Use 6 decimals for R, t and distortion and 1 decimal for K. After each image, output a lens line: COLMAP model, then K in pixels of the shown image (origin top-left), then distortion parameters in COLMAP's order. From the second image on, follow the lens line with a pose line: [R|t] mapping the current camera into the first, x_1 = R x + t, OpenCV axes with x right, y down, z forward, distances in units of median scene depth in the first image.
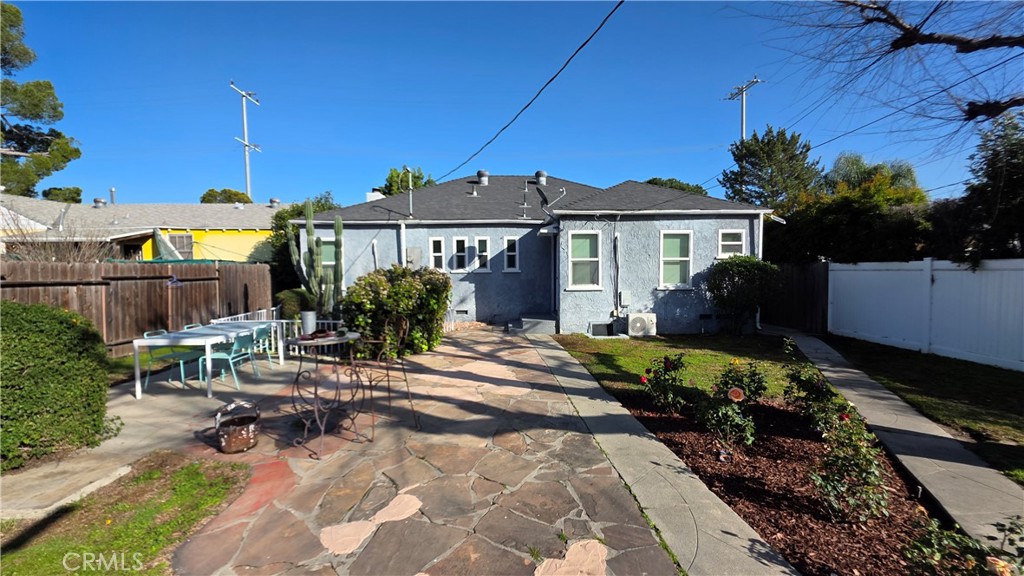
lens RADIAL K [[408.2, 0, 516.0], [0, 408.2, 290.8], [0, 0, 1]] dist [0.002379, -0.000479]
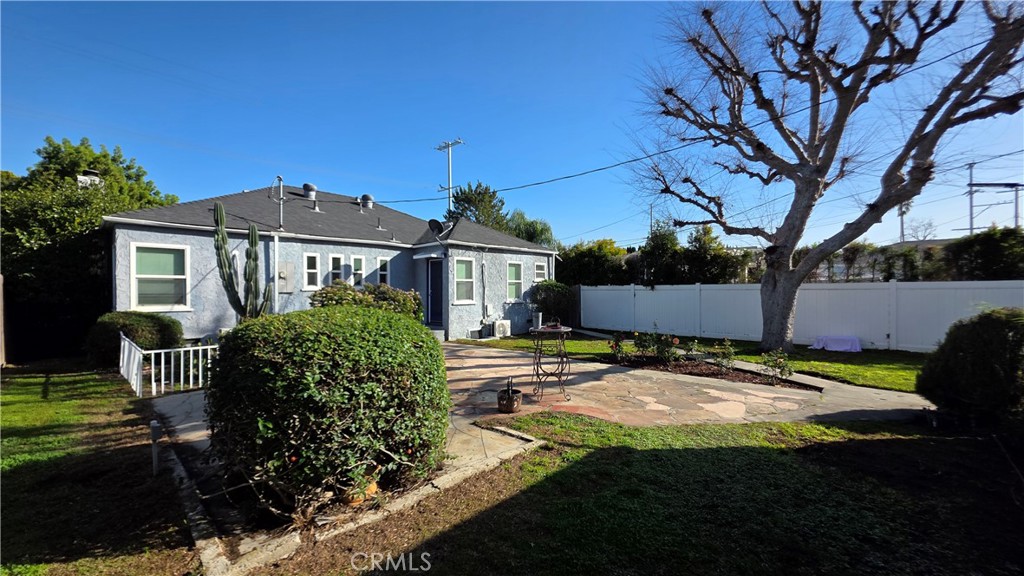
lens RADIAL K [[408.2, 0, 516.0], [0, 408.2, 290.8], [0, 0, 1]] dist [0.002379, -0.000479]
pose [[0.712736, 0.004708, 0.701417, -0.599452], [0.030591, 0.998817, -0.037788, 0.009003], [-0.700765, 0.048390, 0.711749, -0.014094]]
